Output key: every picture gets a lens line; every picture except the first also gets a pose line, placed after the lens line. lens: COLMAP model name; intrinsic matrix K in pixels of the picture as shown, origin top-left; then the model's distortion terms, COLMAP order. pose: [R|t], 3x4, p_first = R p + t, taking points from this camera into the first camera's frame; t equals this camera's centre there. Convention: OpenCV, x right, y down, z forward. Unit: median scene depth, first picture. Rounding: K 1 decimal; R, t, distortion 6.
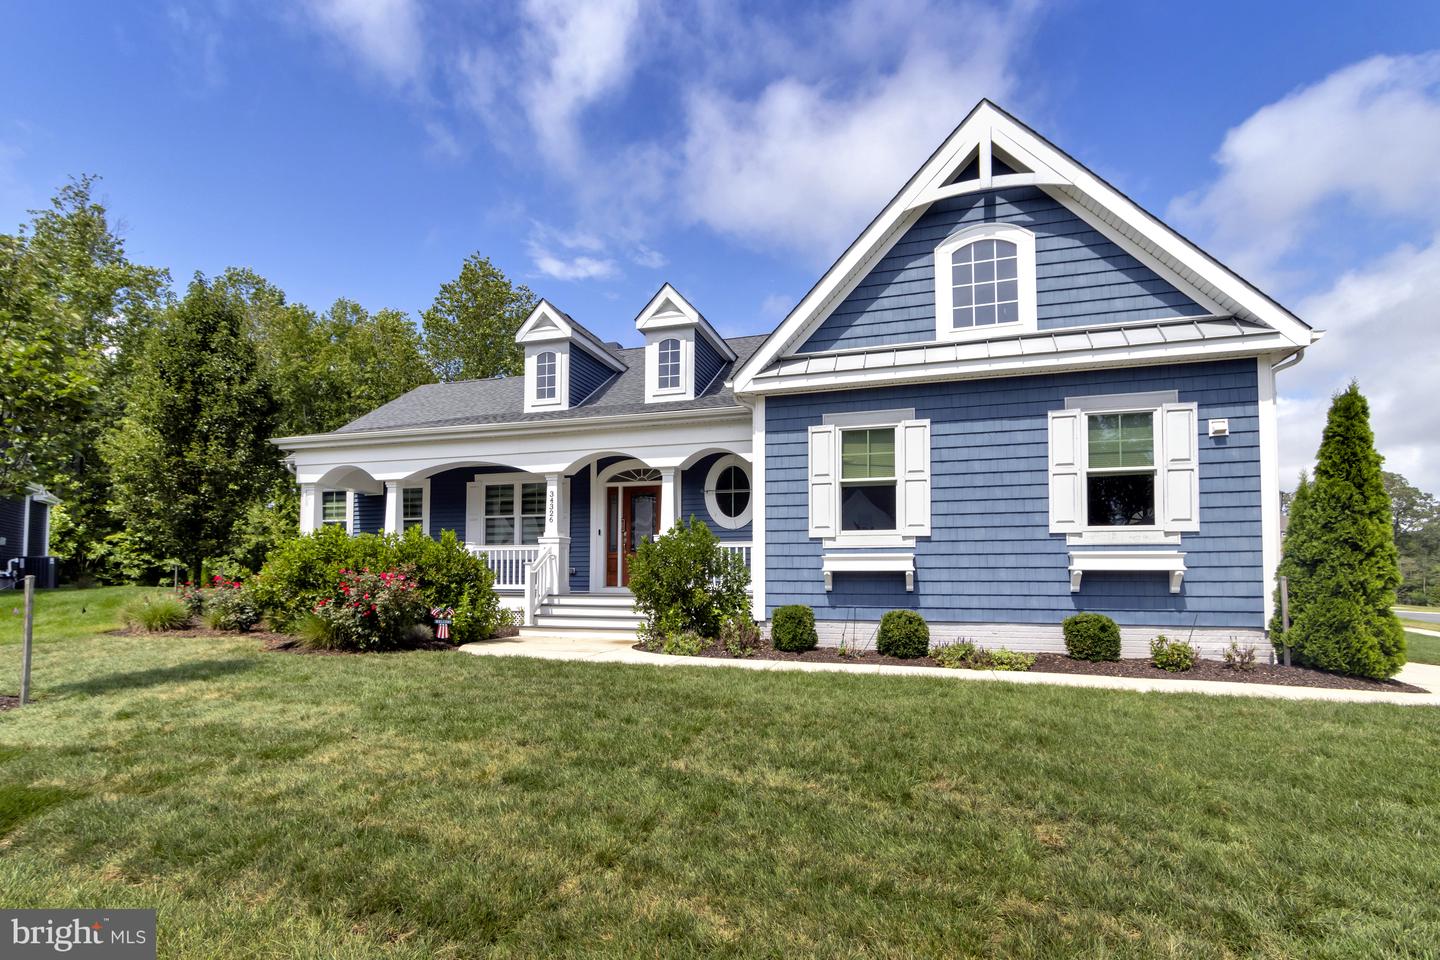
lens RADIAL K [[663.9, 0, 719.3], [0, 663.9, 502.9], [0, 0, 1]] dist [0.000932, 0.000118]
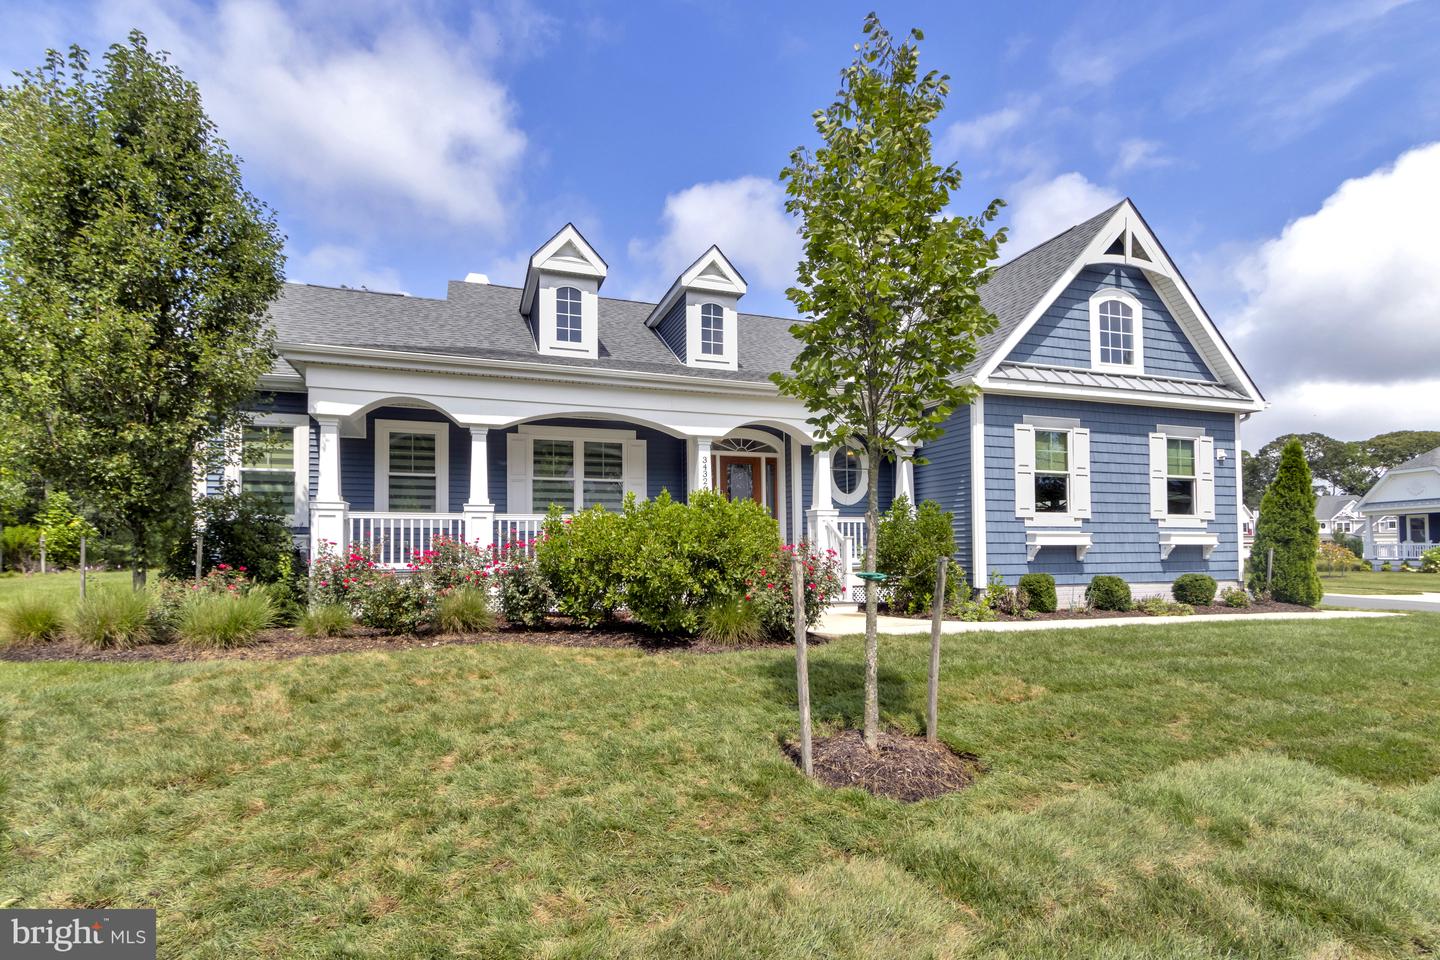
lens RADIAL K [[673.3, 0, 720.0], [0, 673.3, 480.0], [0, 0, 1]] dist [0.002182, 0.000207]
pose [[0.825490, 0.055753, 0.561656, -1.014279], [-0.058606, 0.998197, -0.012950, 0.033545], [-0.561365, -0.022226, 0.827270, 0.308237]]
